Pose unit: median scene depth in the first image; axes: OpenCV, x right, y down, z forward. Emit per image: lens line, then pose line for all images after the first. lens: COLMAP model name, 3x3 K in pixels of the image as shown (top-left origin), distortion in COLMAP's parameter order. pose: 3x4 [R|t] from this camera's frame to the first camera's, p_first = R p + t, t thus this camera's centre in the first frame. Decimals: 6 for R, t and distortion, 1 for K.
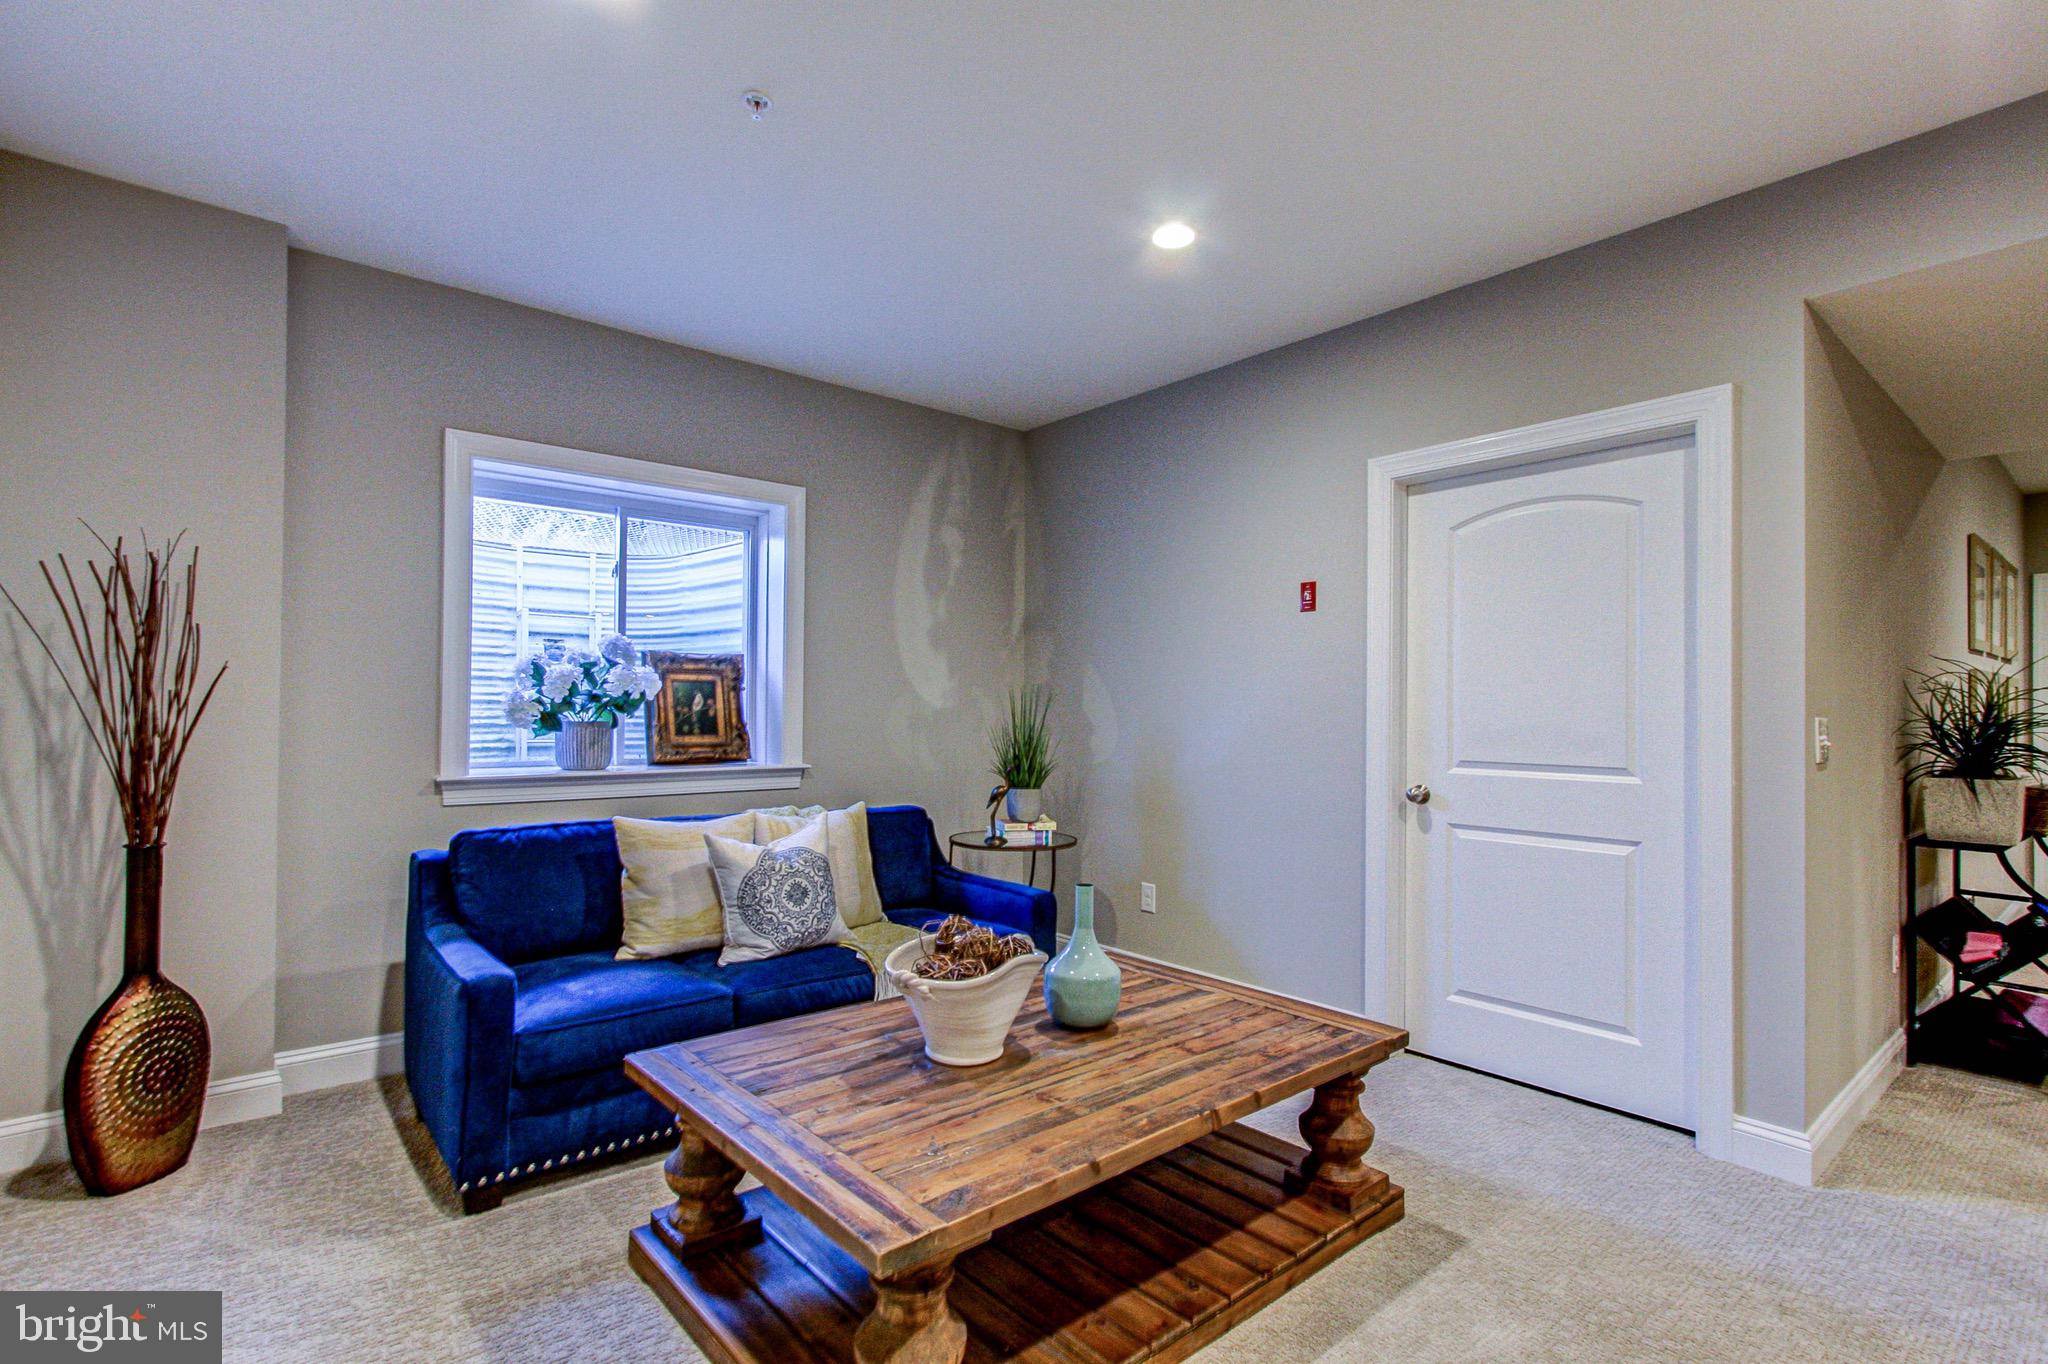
lens RADIAL K [[968.2, 0, 1027.7], [0, 968.2, 696.8], [0, 0, 1]] dist [-0.007315, 0.000268]
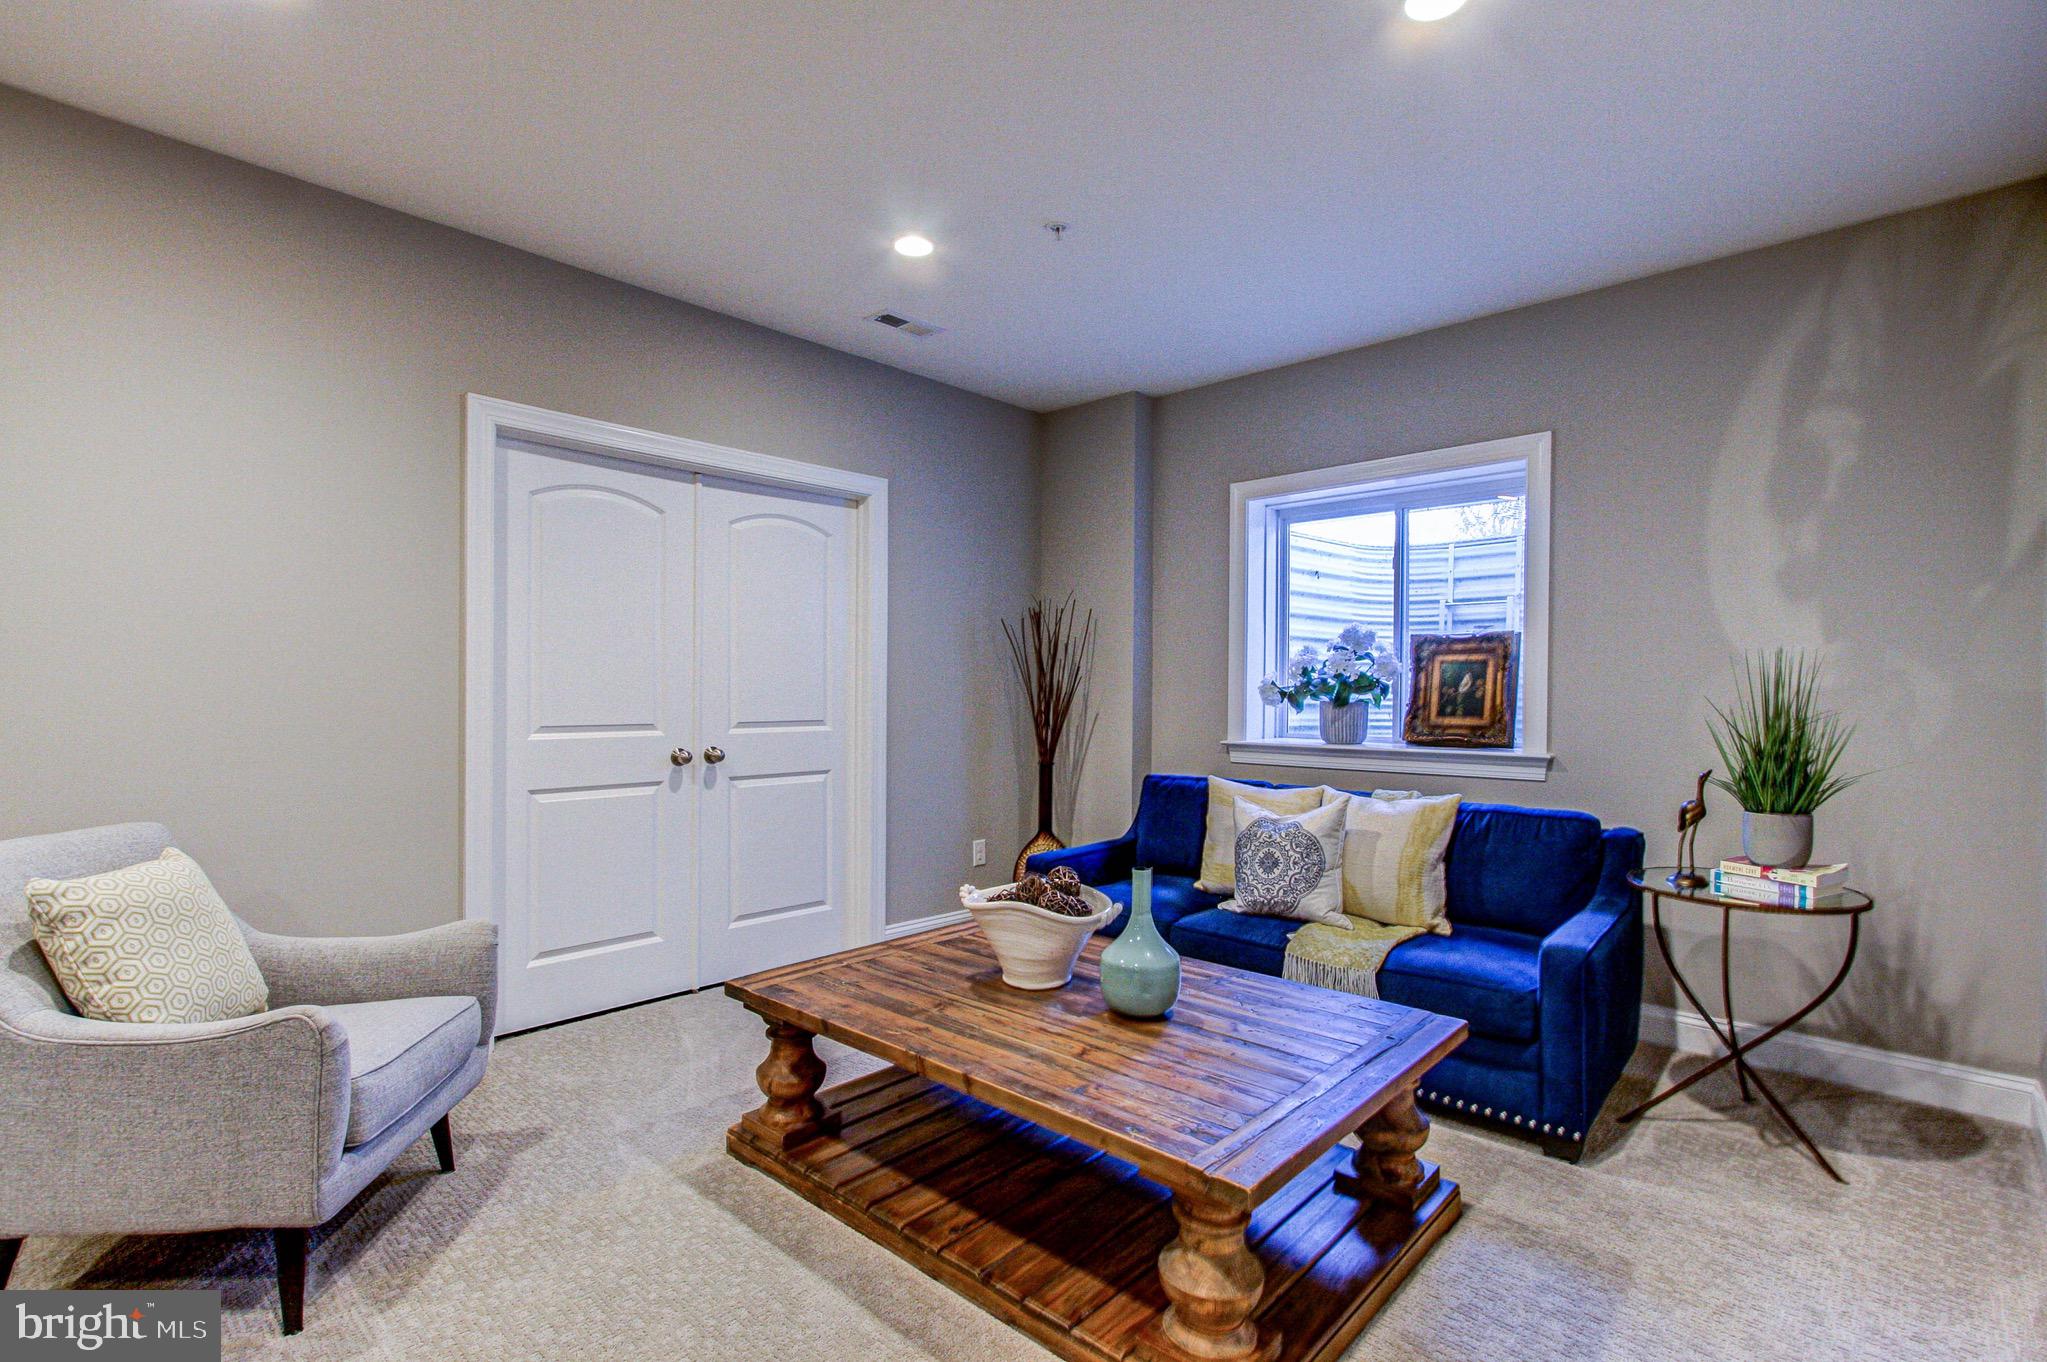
lens RADIAL K [[967.7, 0, 1027.2], [0, 967.7, 695.8], [0, 0, 1]] dist [-0.007315, 0.000268]
pose [[0.115713, -0.000268, -0.993283, 0.777223], [0.011461, 0.999934, 0.001066, 0.016558], [0.993217, -0.011508, 0.115709, 0.609363]]
